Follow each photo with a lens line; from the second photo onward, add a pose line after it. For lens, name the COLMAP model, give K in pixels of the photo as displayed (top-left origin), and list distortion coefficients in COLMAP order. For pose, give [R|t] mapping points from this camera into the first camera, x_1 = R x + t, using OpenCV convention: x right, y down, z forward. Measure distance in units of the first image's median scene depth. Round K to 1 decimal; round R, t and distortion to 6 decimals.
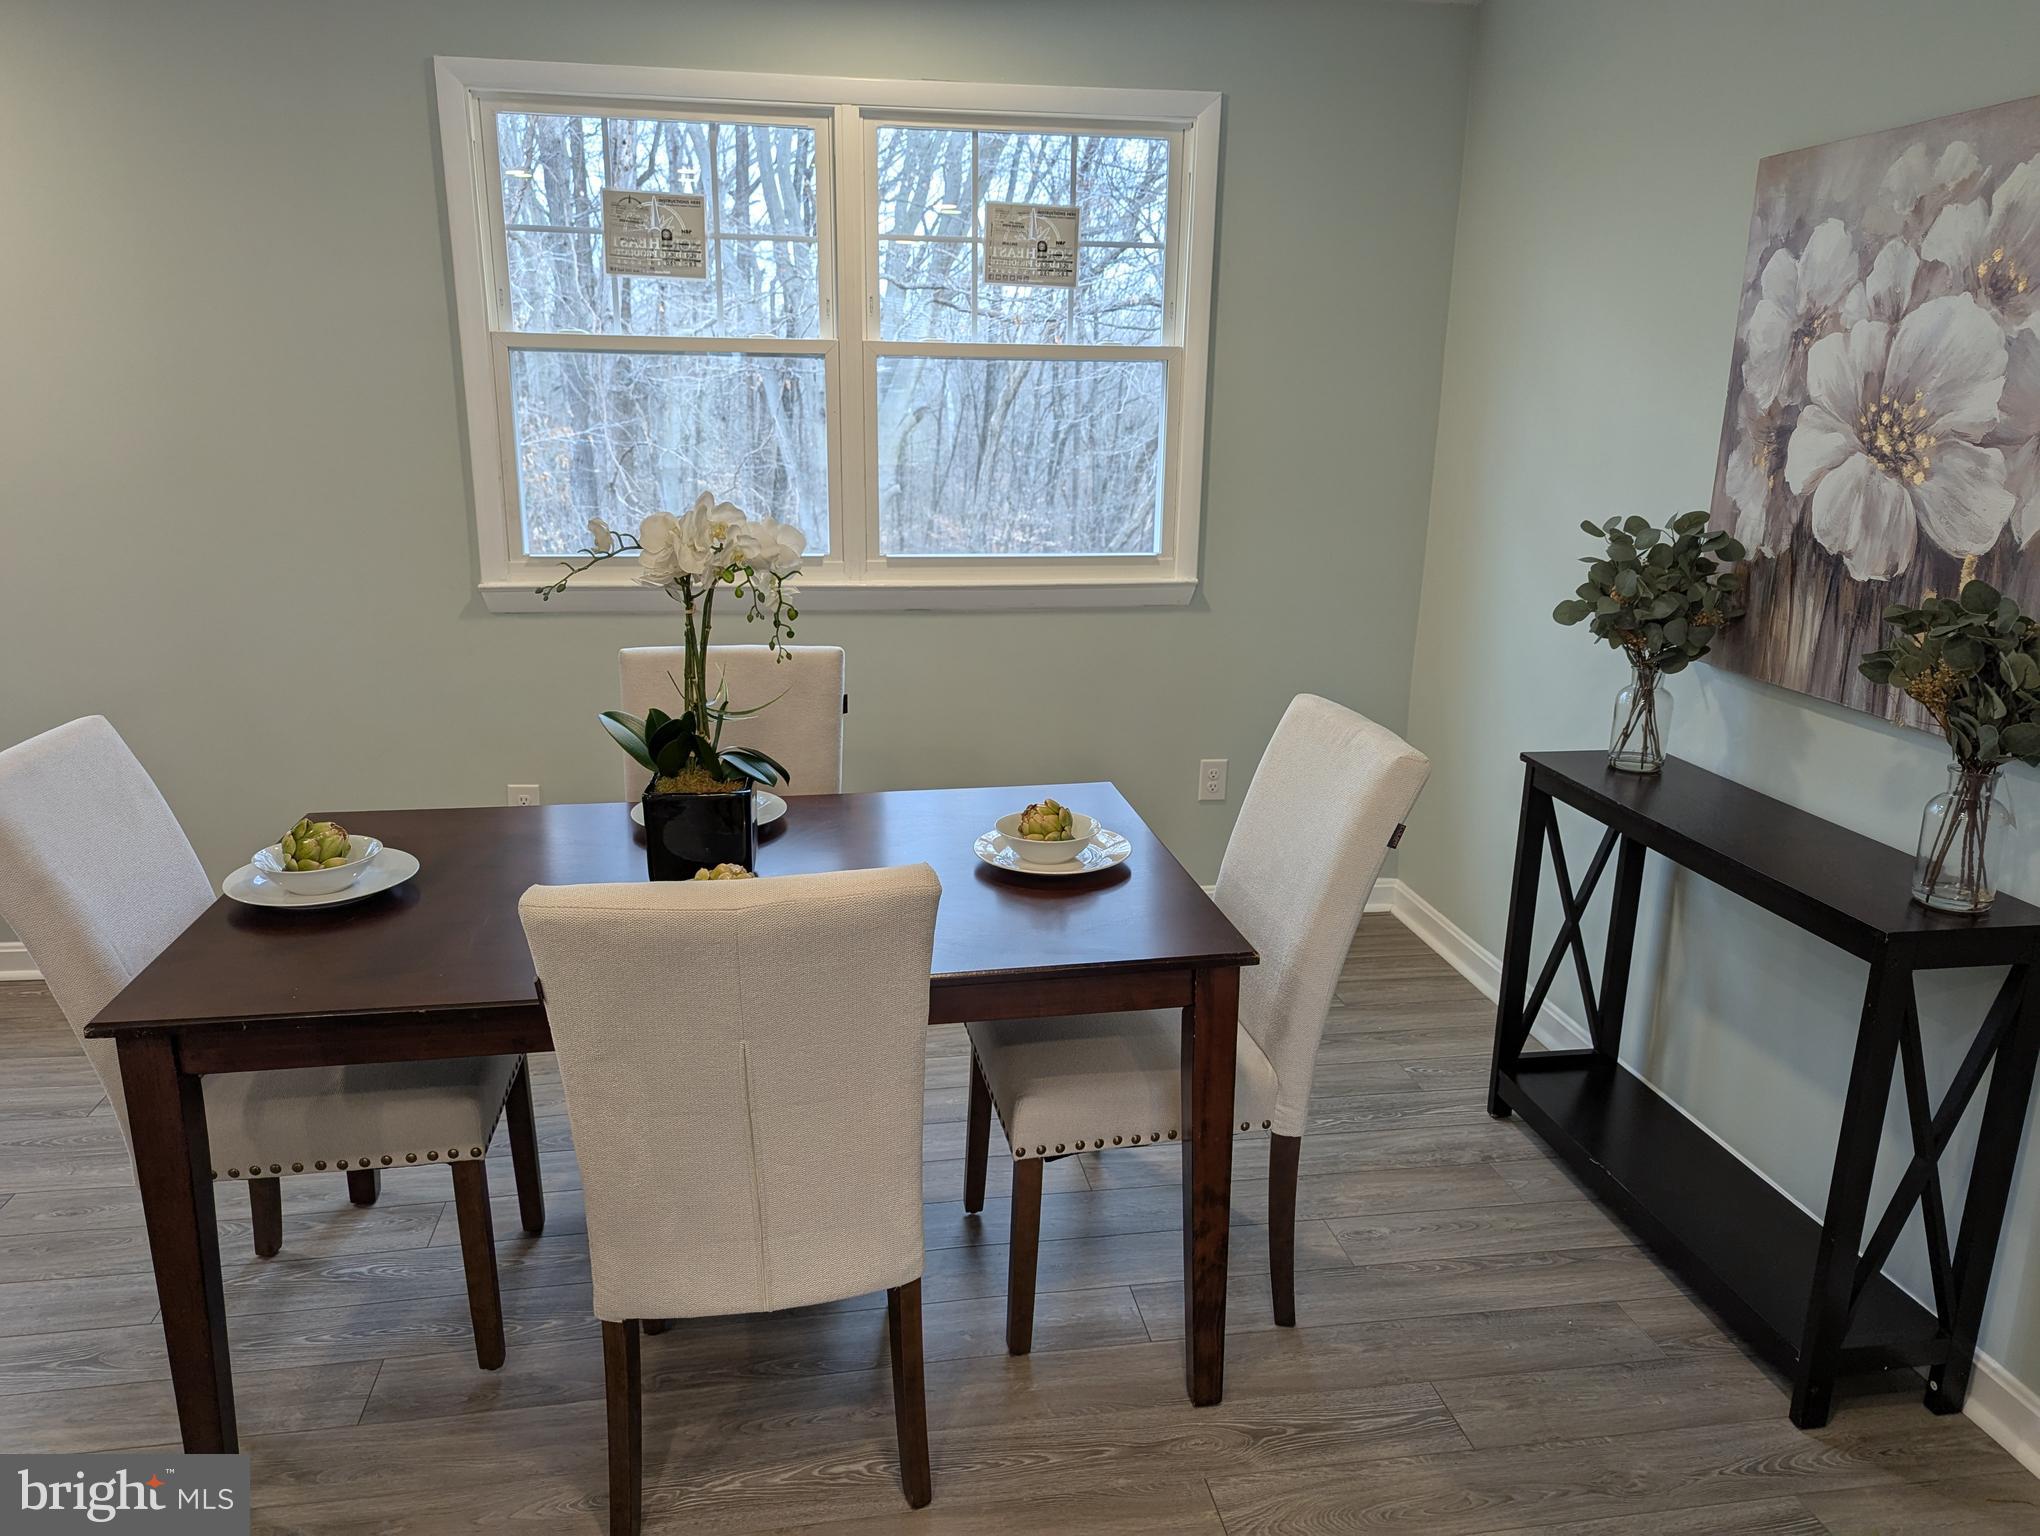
lens RADIAL K [[1428.3, 0, 1016.3], [0, 1428.3, 772.0], [0, 0, 1]] dist [0.050900, -0.048194]
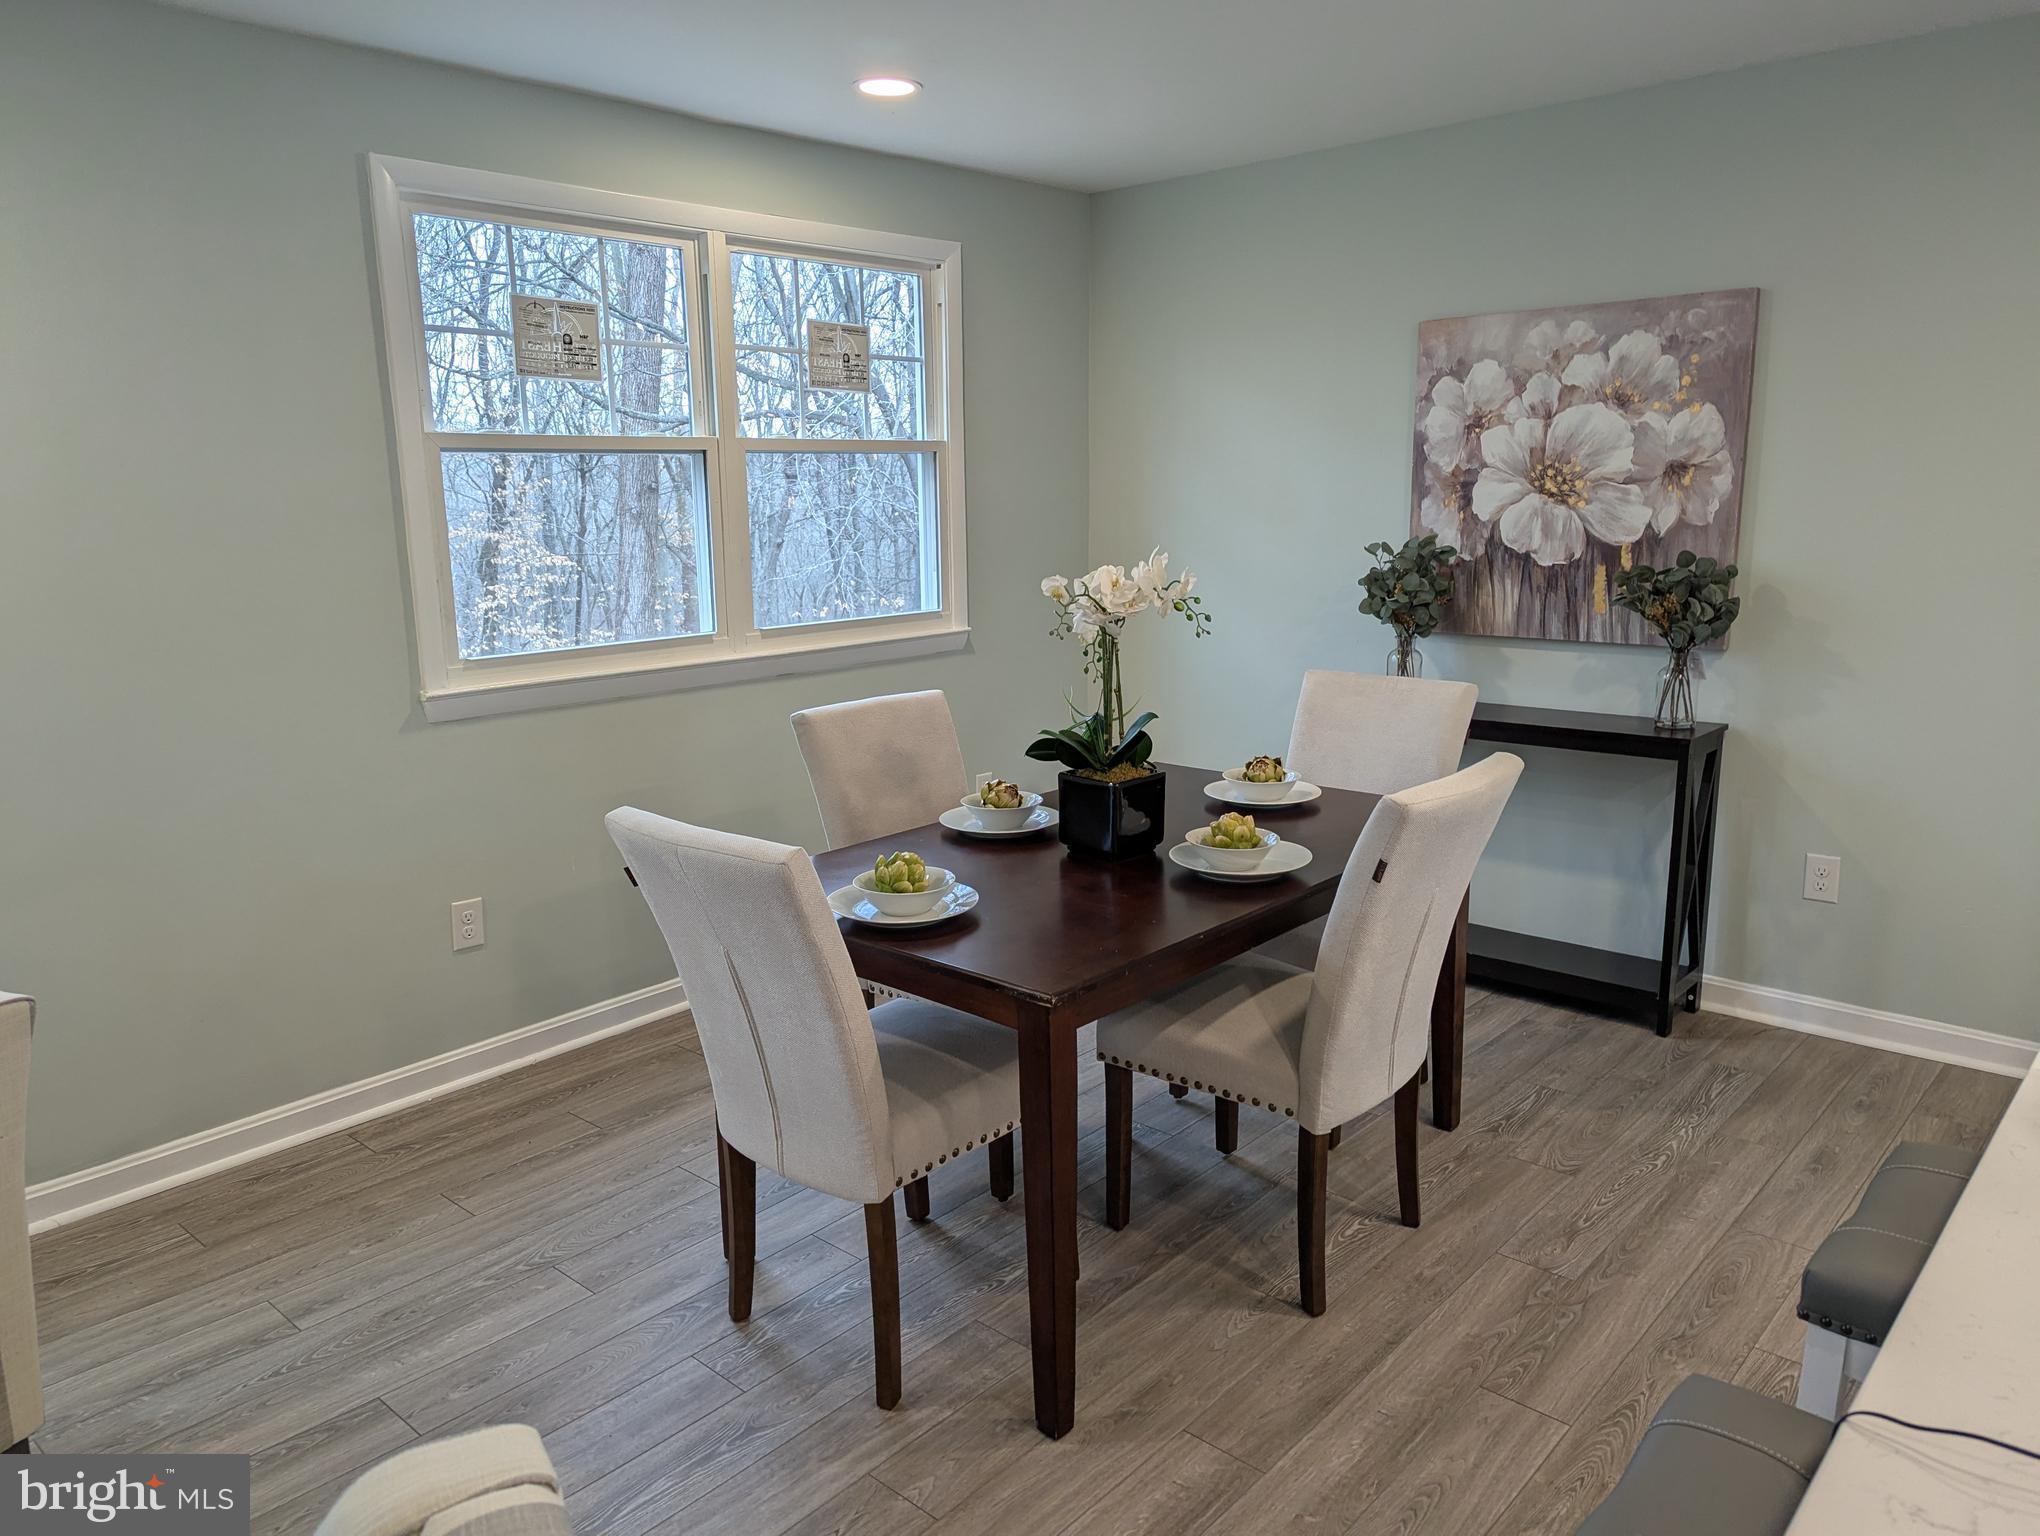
lens RADIAL K [[1428.3, 0, 1010.0], [0, 1428.3, 771.1], [0, 0, 1]] dist [0.050900, -0.048194]
pose [[0.784043, -0.149790, 0.602361, -0.947404], [0.189203, 0.981936, -0.002090, -0.008302], [-0.591167, 0.115607, 0.798221, 0.031360]]
